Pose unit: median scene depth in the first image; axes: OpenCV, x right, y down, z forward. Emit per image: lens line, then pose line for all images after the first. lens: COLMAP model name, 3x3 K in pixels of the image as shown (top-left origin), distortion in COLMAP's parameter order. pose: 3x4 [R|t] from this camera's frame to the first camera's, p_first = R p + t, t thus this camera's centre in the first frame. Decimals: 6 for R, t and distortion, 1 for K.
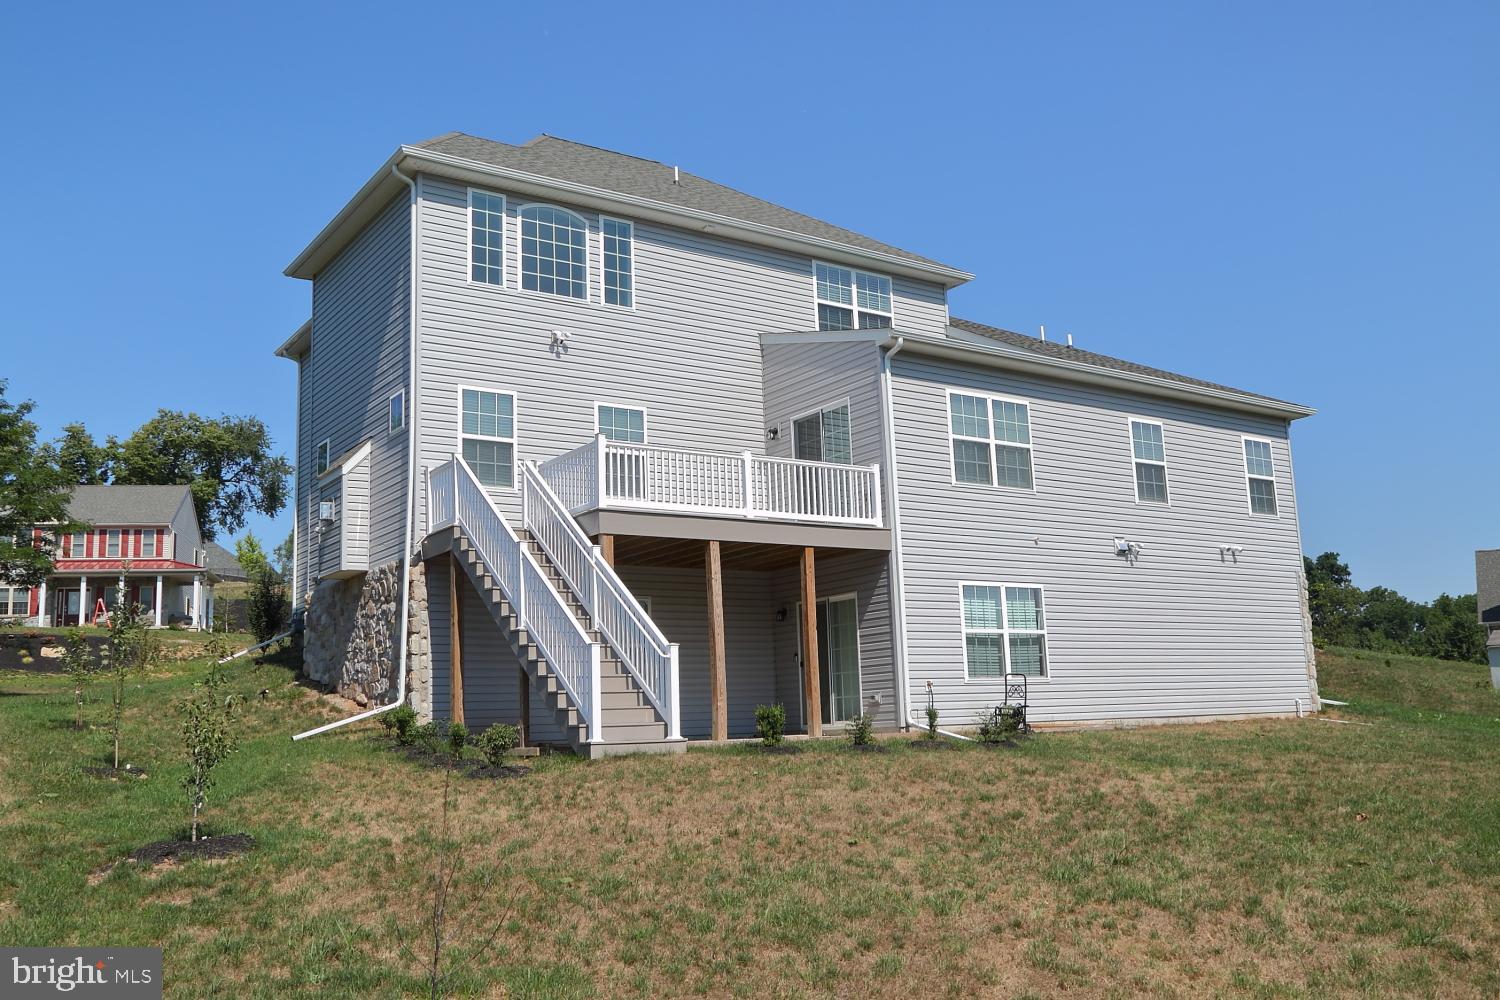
lens RADIAL K [[1332.0, 0, 750.0], [0, 1332.0, 497.8], [0, 0, 1]] dist [-0.077801, 0.002525]
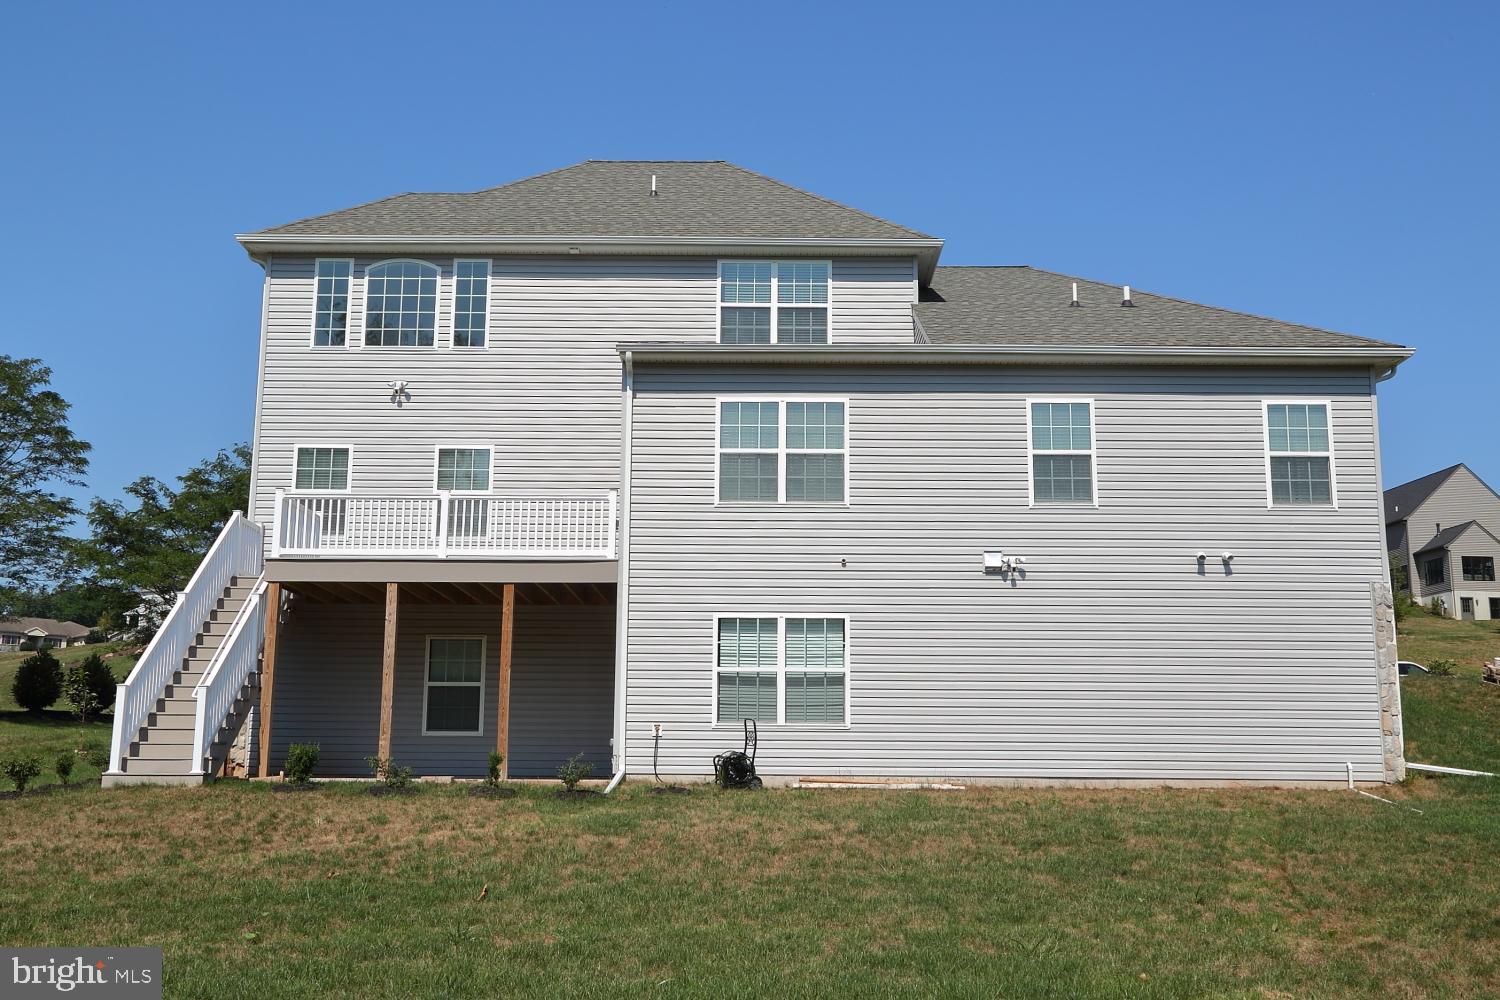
lens RADIAL K [[1529.7, 0, 749.8], [0, 1529.7, 497.6], [0, 0, 1]] dist [0.003138, 0.000000]
pose [[0.820636, -0.062454, -0.568028, 0.738049], [0.064198, 0.997793, -0.016958, 0.003793], [0.567833, -0.022550, 0.822835, 0.160668]]
